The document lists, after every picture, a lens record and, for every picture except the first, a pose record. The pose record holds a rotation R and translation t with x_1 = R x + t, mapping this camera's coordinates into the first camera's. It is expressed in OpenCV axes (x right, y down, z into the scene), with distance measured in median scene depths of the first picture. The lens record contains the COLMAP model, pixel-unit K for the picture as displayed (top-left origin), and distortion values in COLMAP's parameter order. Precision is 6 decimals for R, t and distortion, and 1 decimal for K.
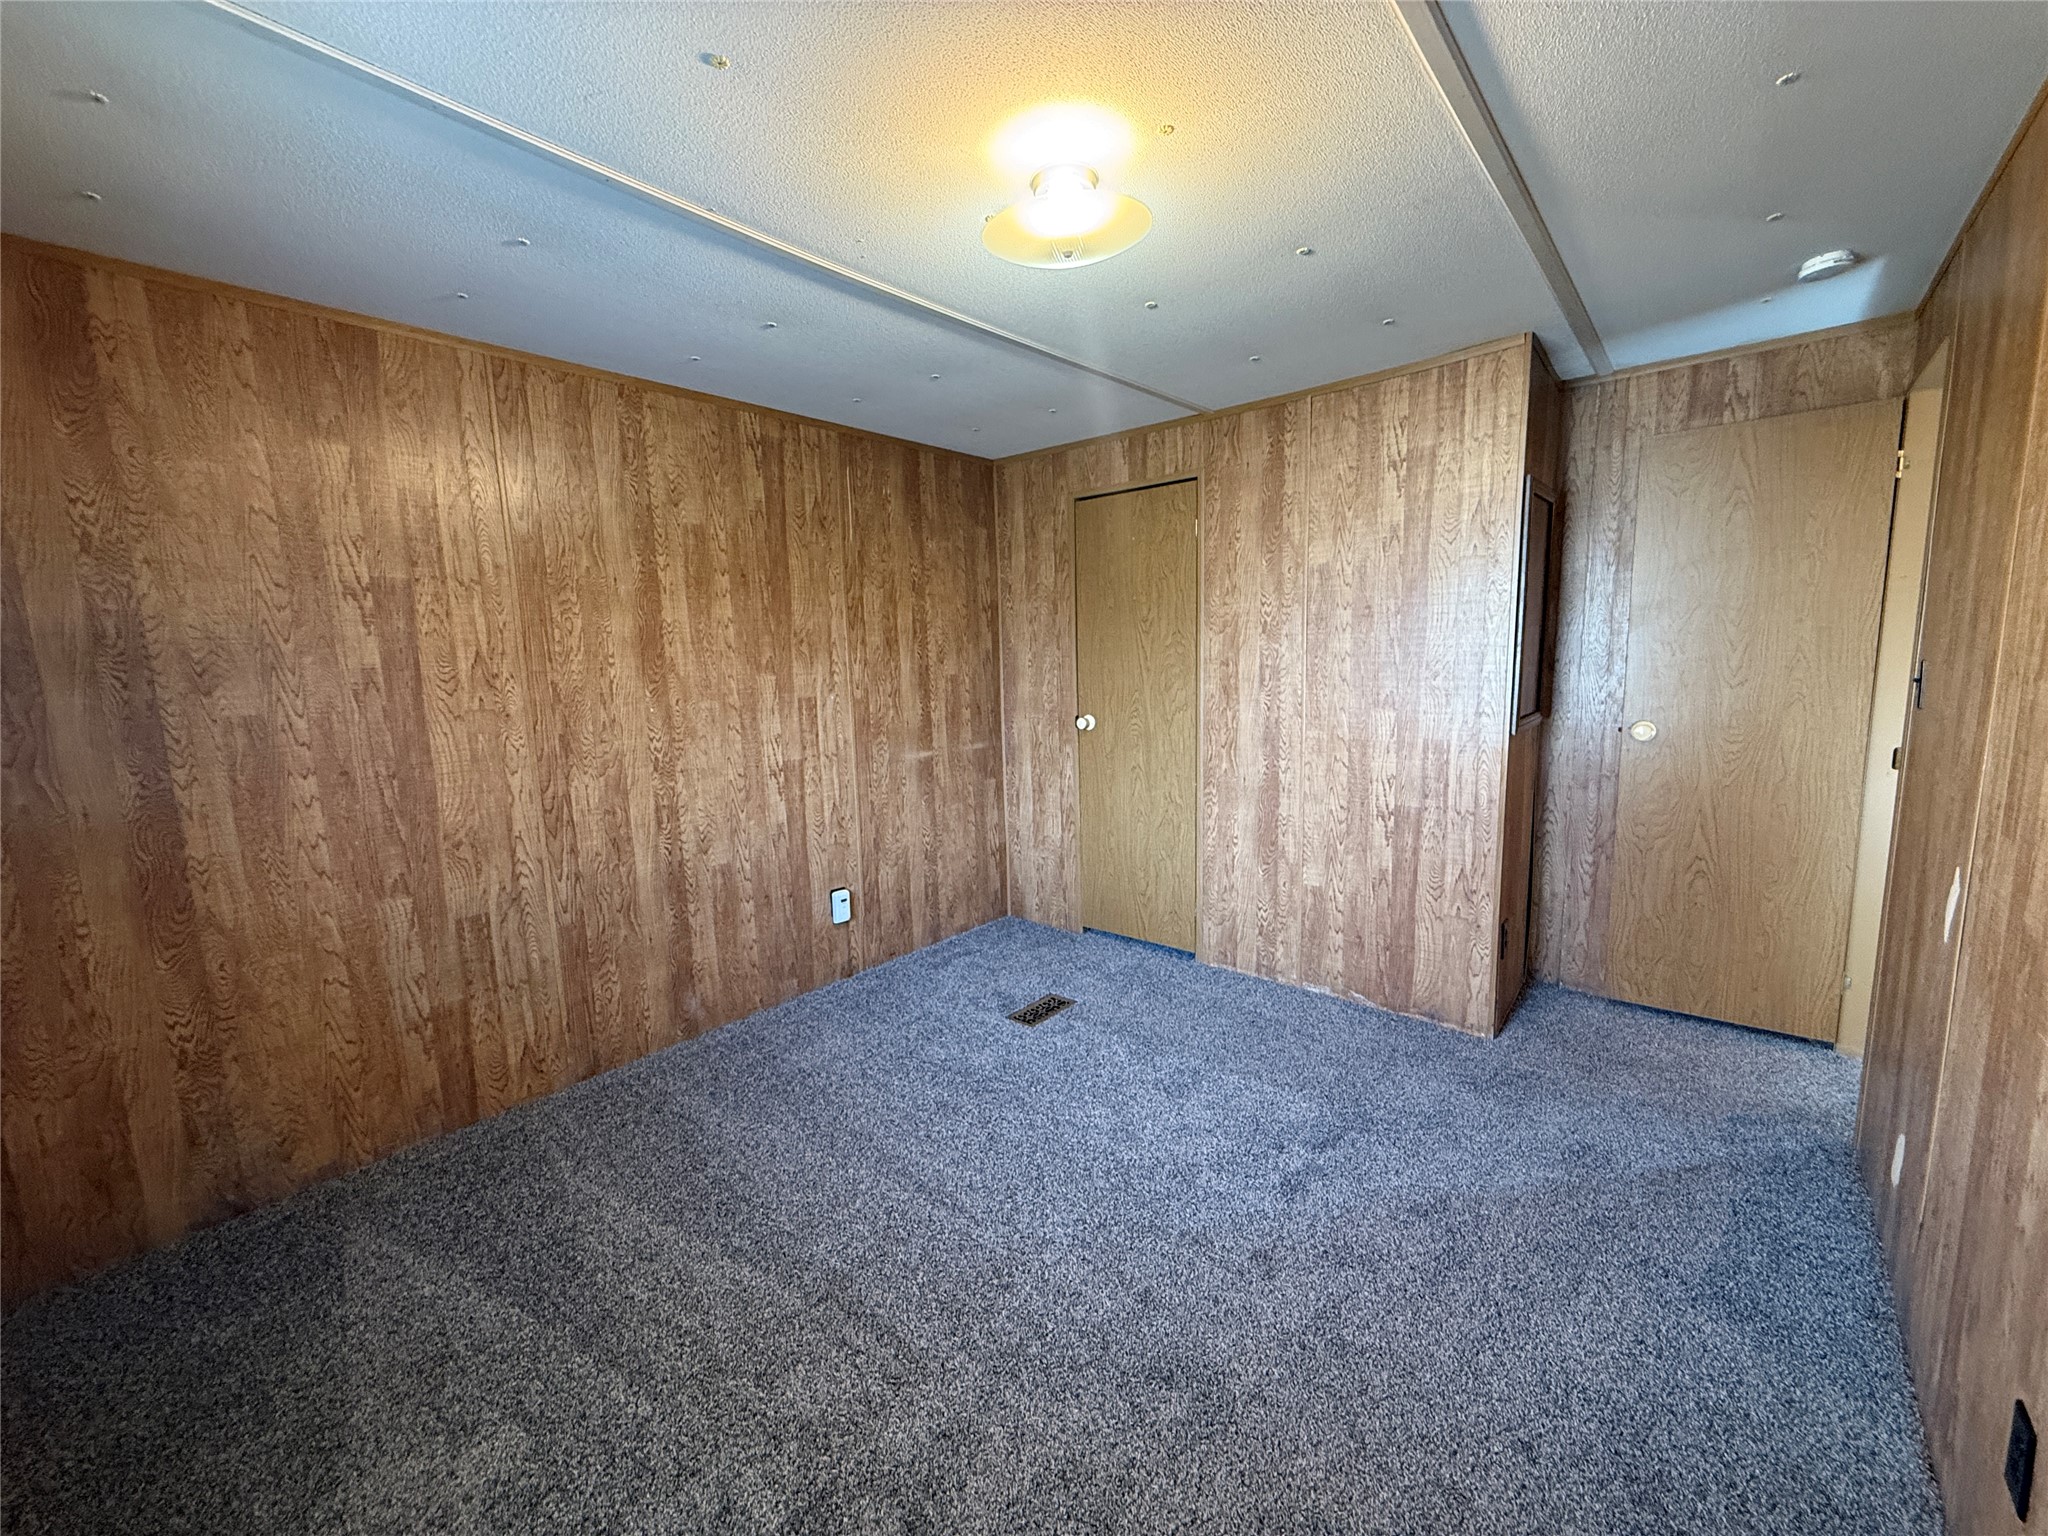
lens RADIAL K [[830.5, 0, 1030.8], [0, 830.5, 765.6], [0, 0, 1]] dist [-0.000715, -0.000065]
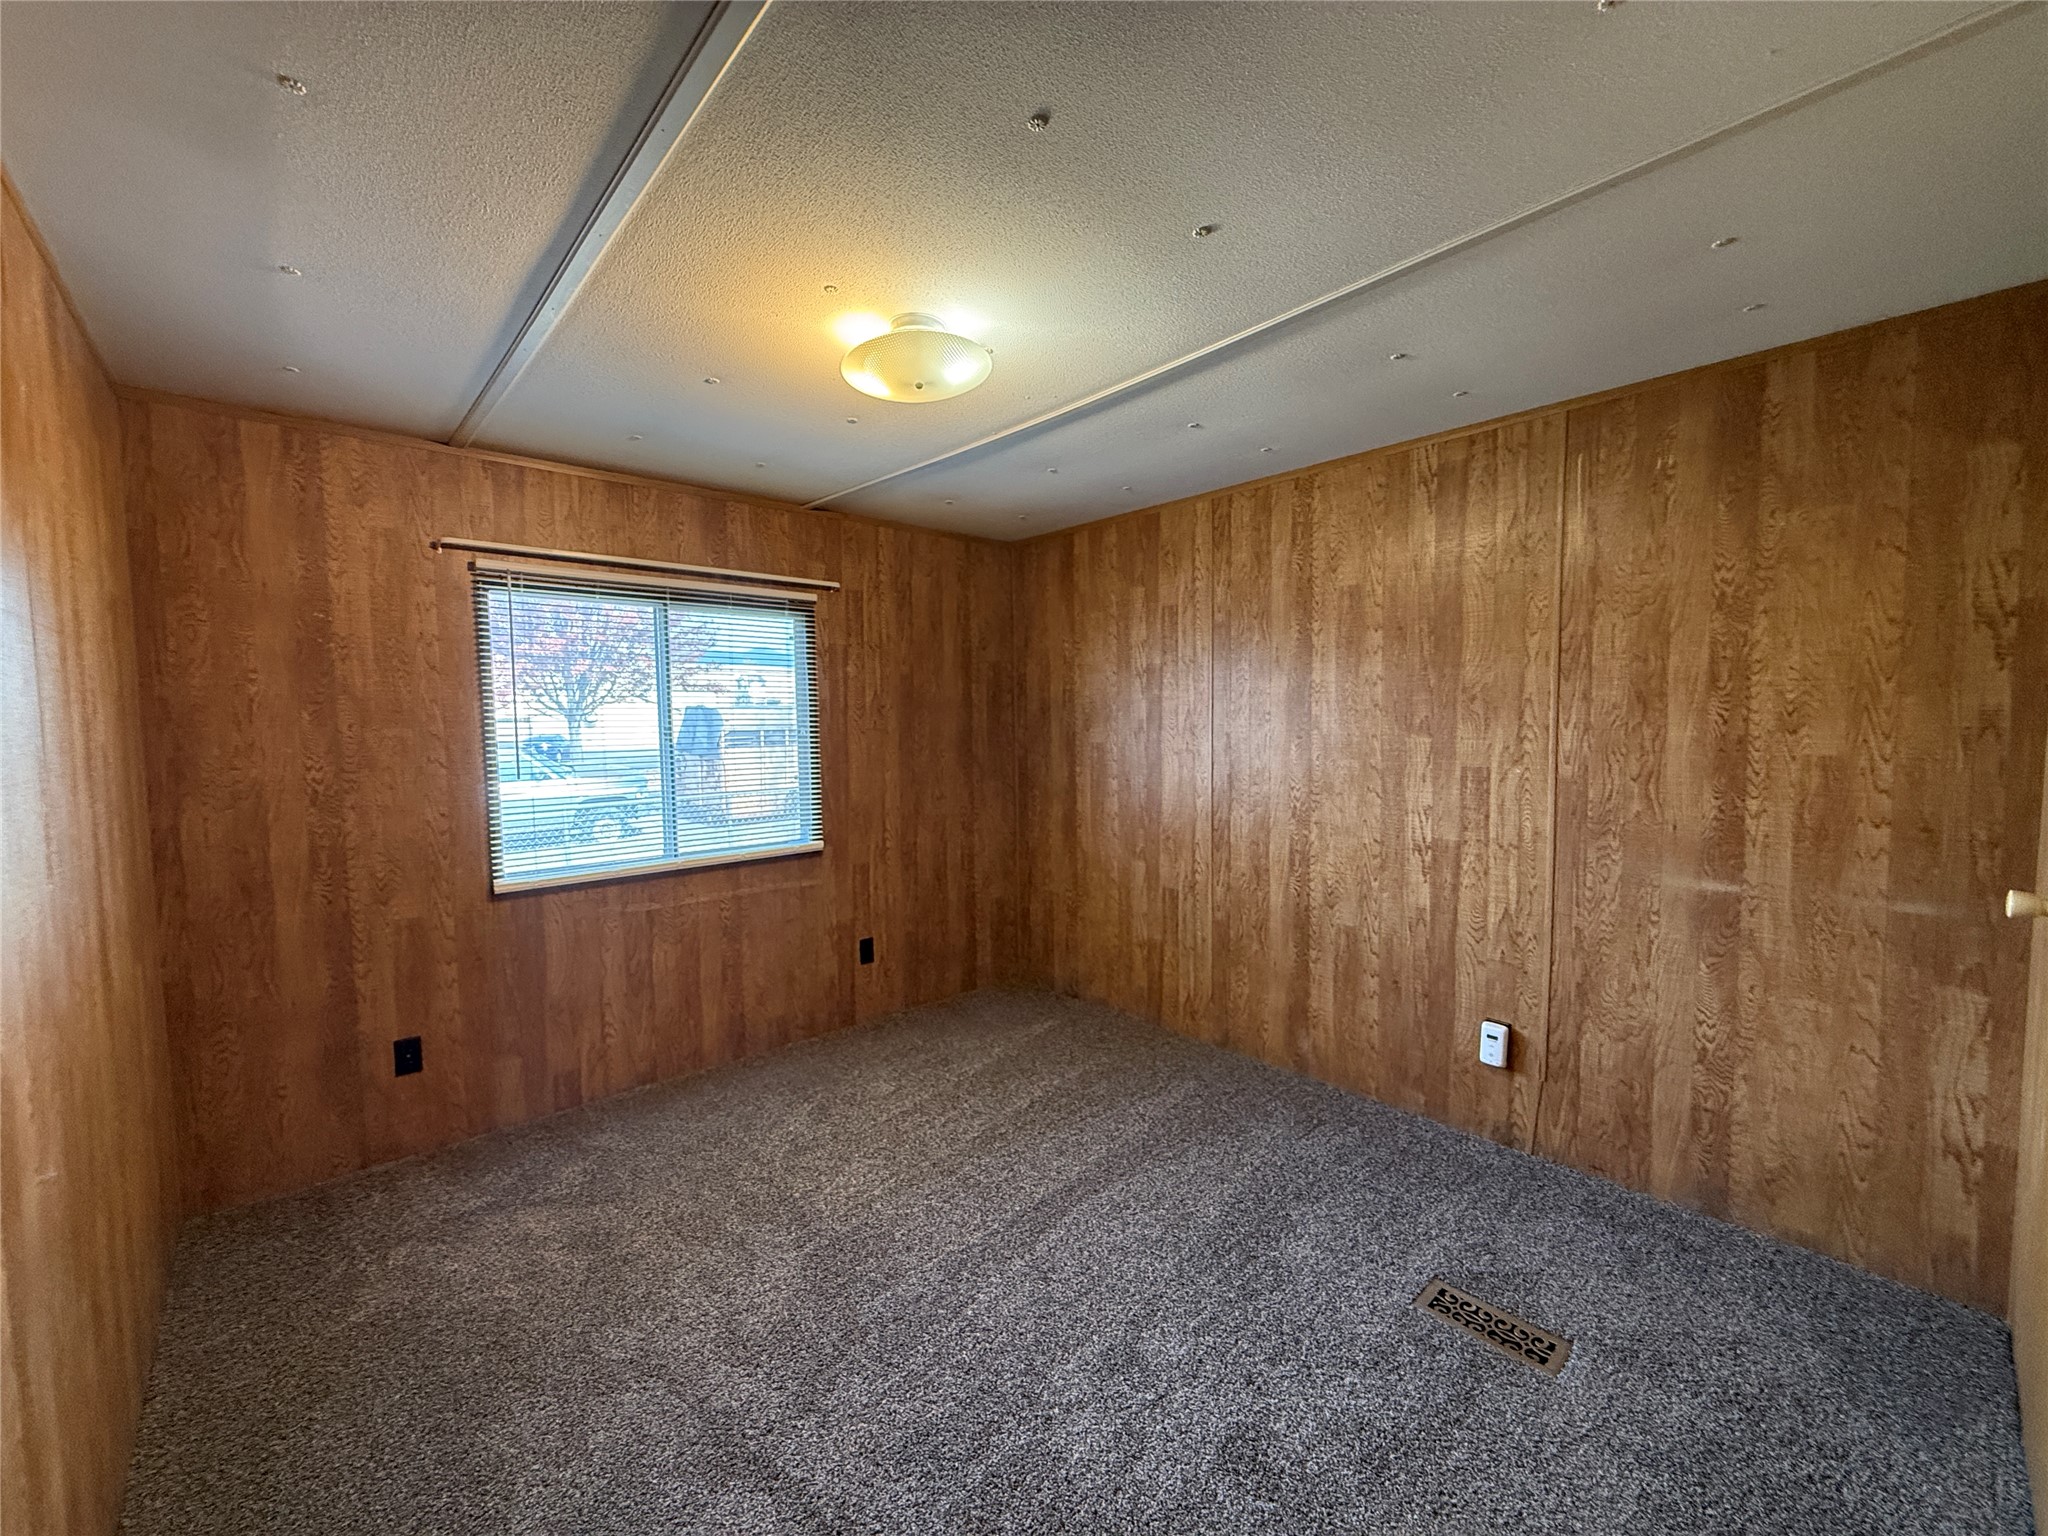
lens RADIAL K [[816.6, 0, 1021.4], [0, 816.6, 768.5], [0, 0, 1]] dist [-0.001457, 0.000298]
pose [[-0.139513, 0.088333, -0.986272, 0.574869], [-0.123289, 0.986714, 0.105812, -0.110641], [0.982515, 0.136358, -0.126769, 0.669884]]
